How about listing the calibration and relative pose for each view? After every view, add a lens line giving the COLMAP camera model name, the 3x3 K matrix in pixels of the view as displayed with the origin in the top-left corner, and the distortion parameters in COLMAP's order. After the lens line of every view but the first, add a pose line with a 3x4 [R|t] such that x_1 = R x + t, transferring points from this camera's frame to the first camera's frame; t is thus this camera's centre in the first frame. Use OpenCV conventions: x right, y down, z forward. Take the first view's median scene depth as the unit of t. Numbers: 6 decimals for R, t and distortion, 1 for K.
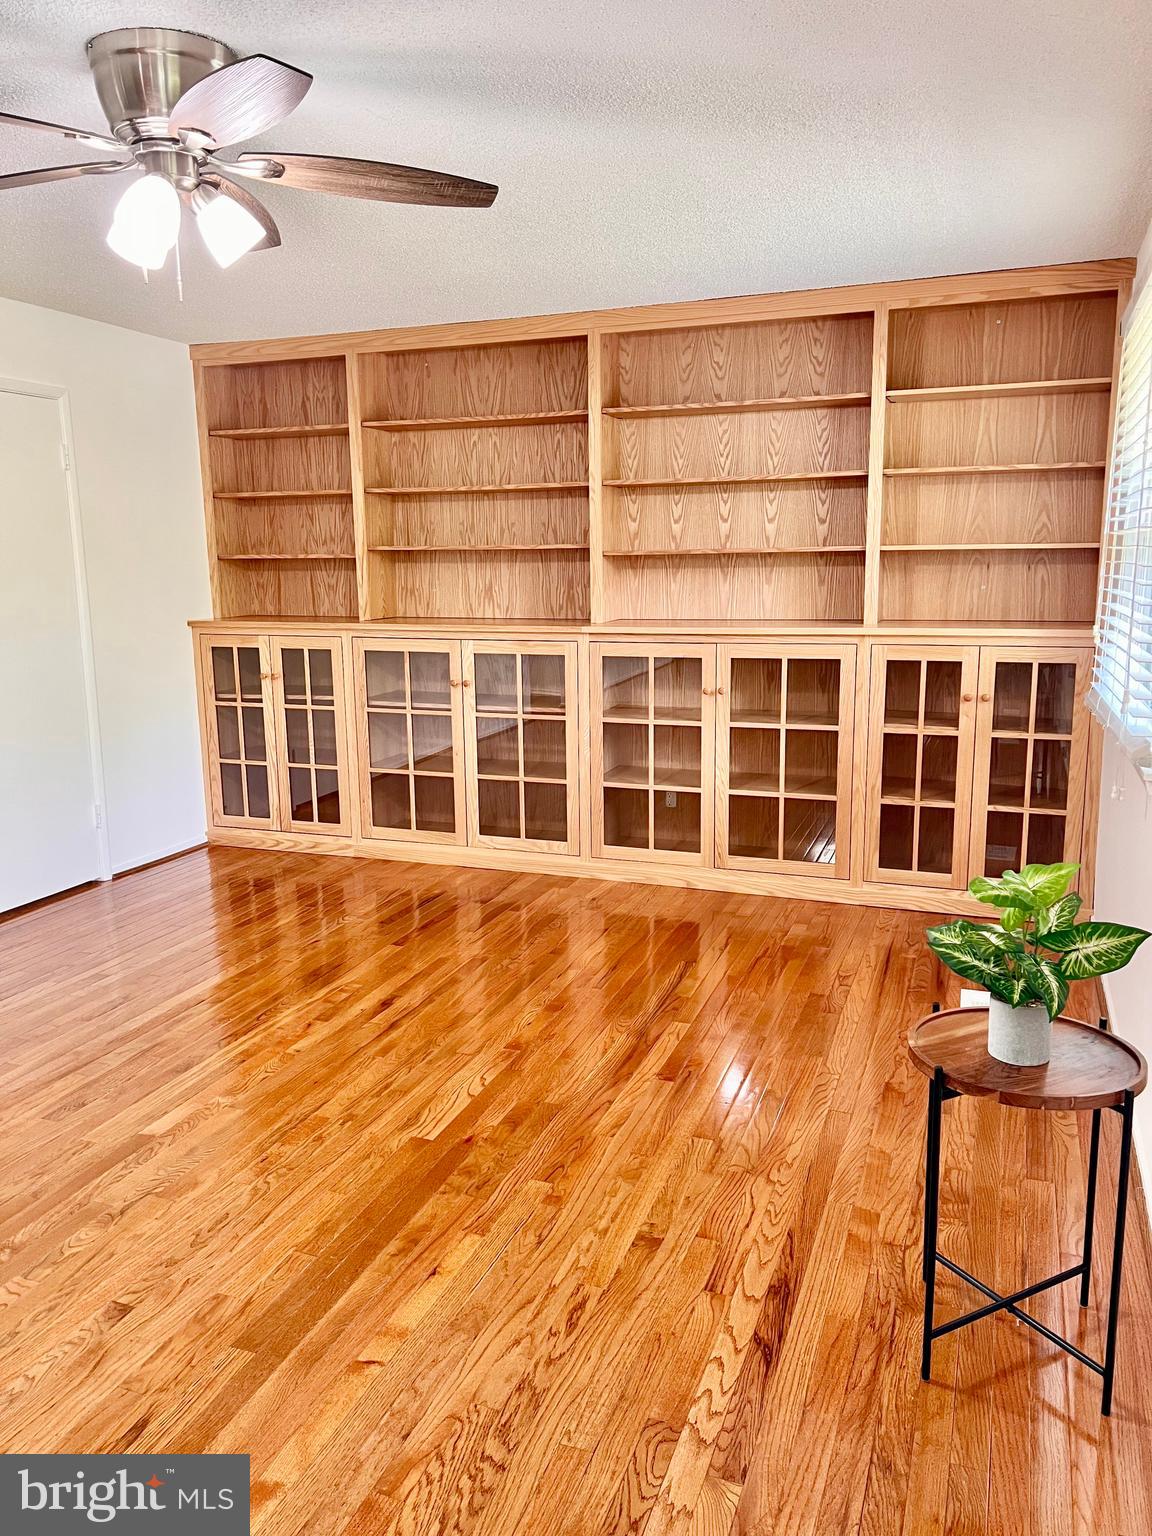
lens RADIAL K [[1165.5, 0, 576.0], [0, 1165.5, 768.0], [0, 0, 1]] dist [0.068395, -0.080011]
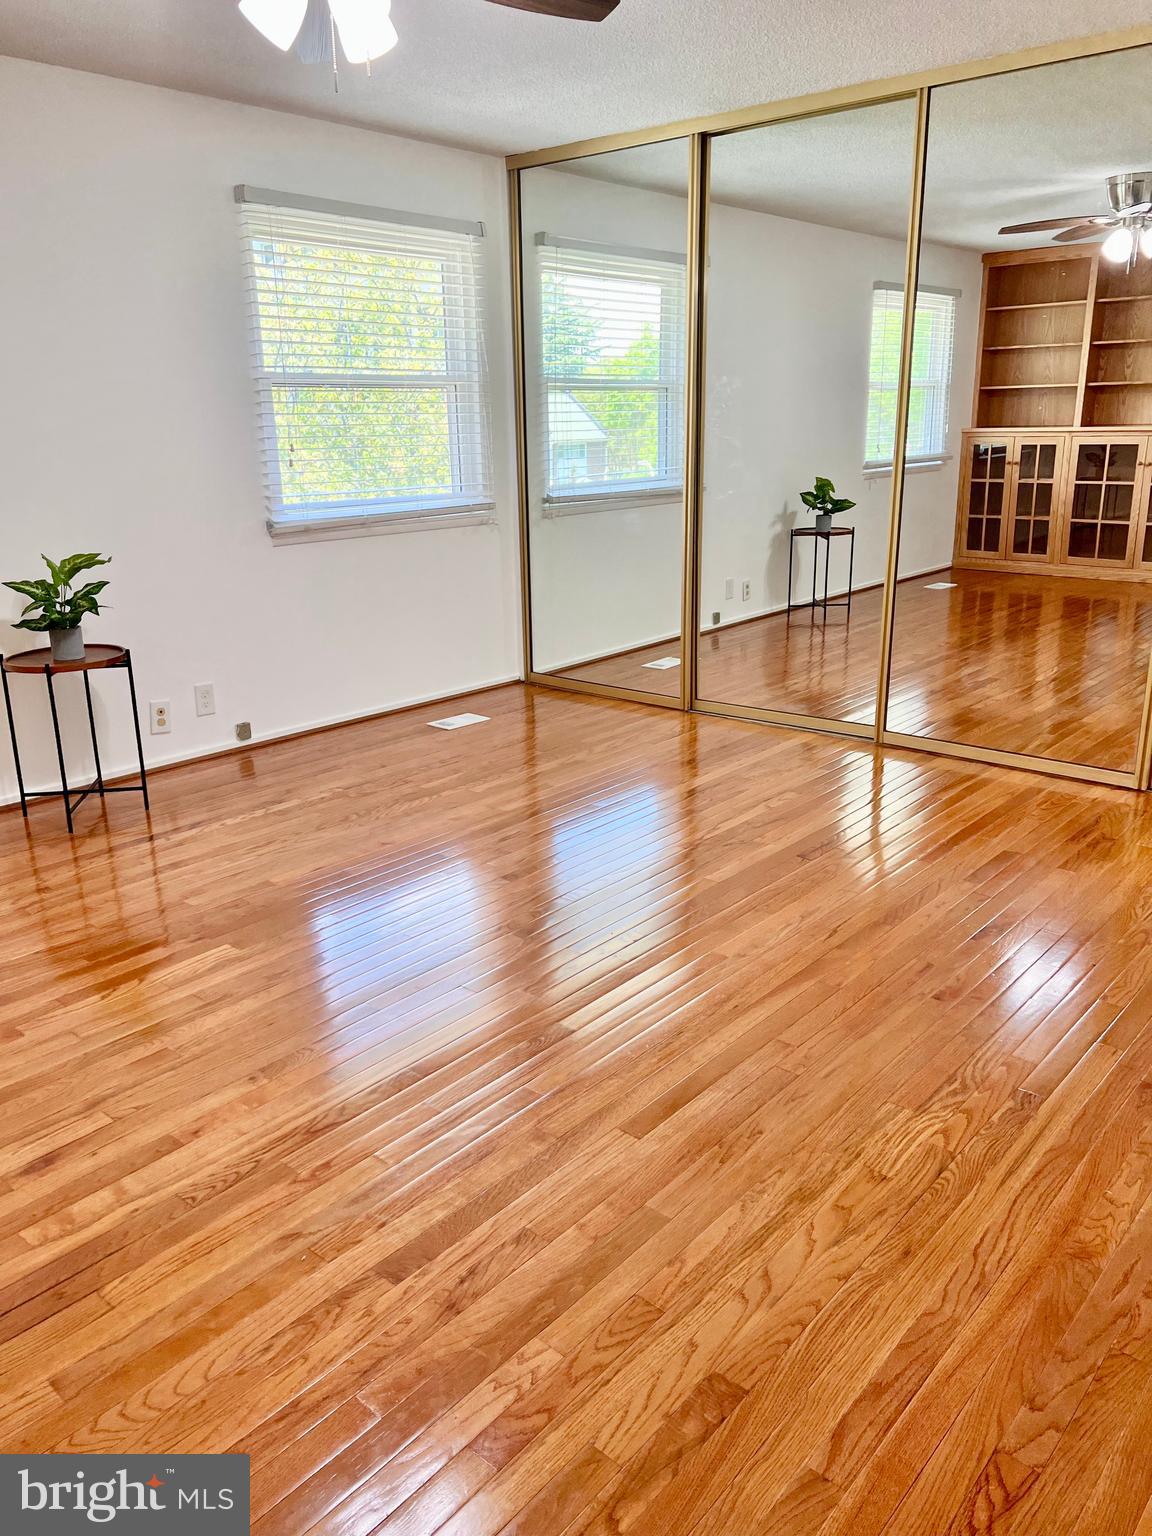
lens RADIAL K [[1165.5, 0, 576.0], [0, 1165.5, 768.0], [0, 0, 1]] dist [0.068395, -0.080011]
pose [[-0.937674, -0.075963, 0.339113, -0.855747], [0.086045, 0.894683, 0.438336, -0.301202], [-0.336696, 0.440195, -0.832385, 1.892173]]
